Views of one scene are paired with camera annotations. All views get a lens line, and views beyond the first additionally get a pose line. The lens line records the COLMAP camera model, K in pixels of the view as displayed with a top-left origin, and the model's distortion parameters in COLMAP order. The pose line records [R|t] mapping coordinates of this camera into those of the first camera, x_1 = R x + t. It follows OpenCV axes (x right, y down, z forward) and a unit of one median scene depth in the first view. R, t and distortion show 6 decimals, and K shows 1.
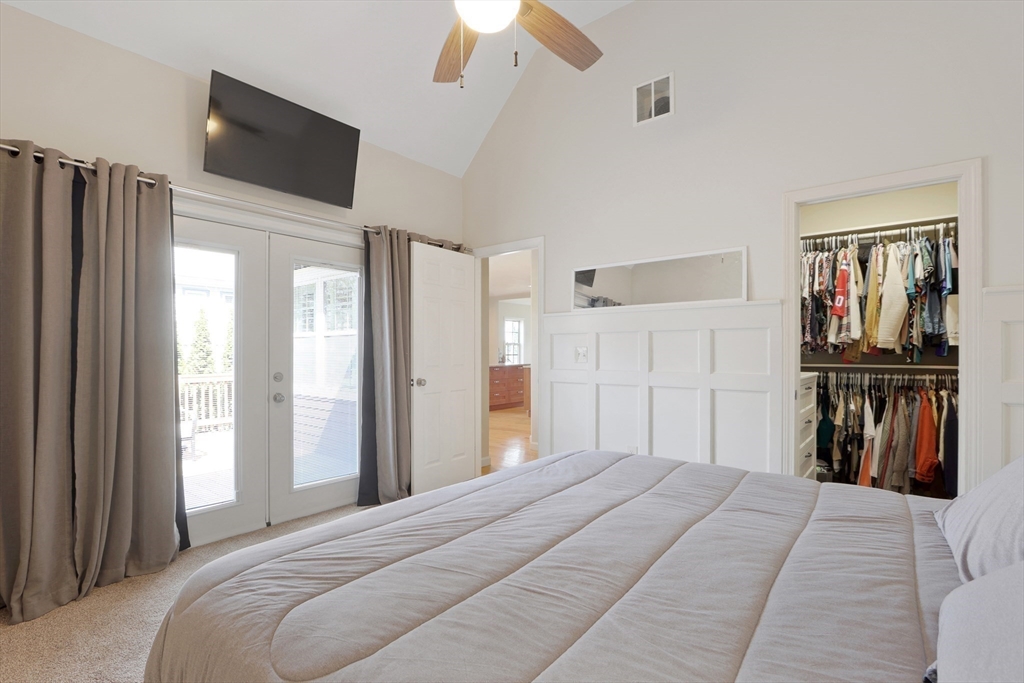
lens RADIAL K [[474.5, 0, 512.3], [0, 474.5, 346.1], [0, 0, 1]] dist [-0.015492, 0.001288]
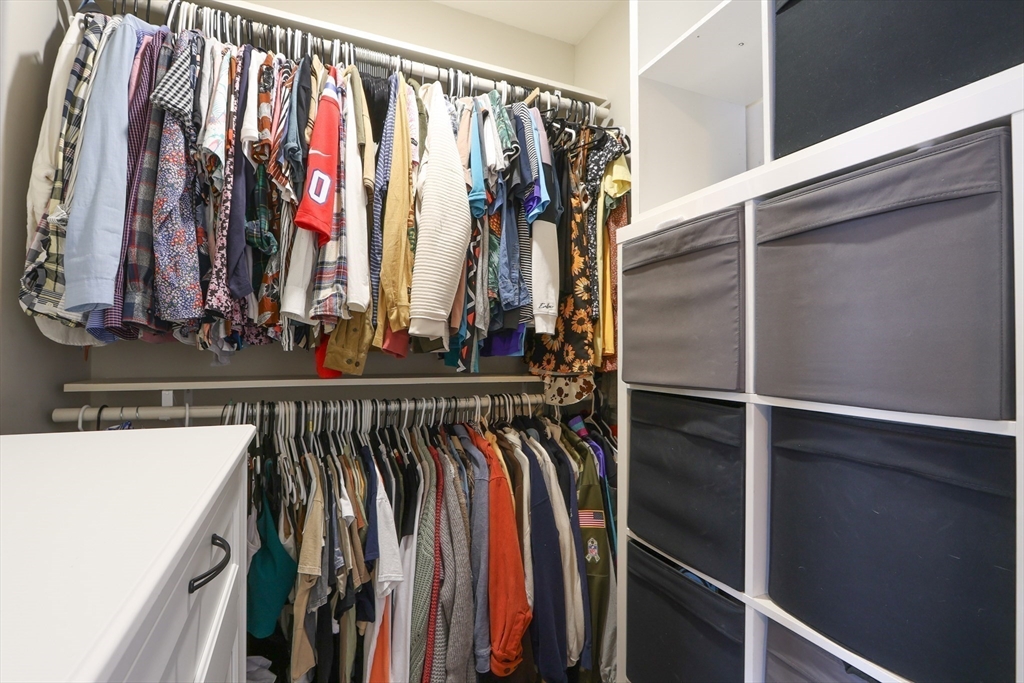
lens RADIAL K [[474.5, 0, 512.3], [0, 474.5, 346.1], [0, 0, 1]] dist [-0.015492, 0.001288]
pose [[0.453225, 0.010849, 0.891330, 0.468785], [-0.013897, 0.999890, -0.005104, 0.012487], [-0.891288, -0.010074, 0.453326, 0.736362]]
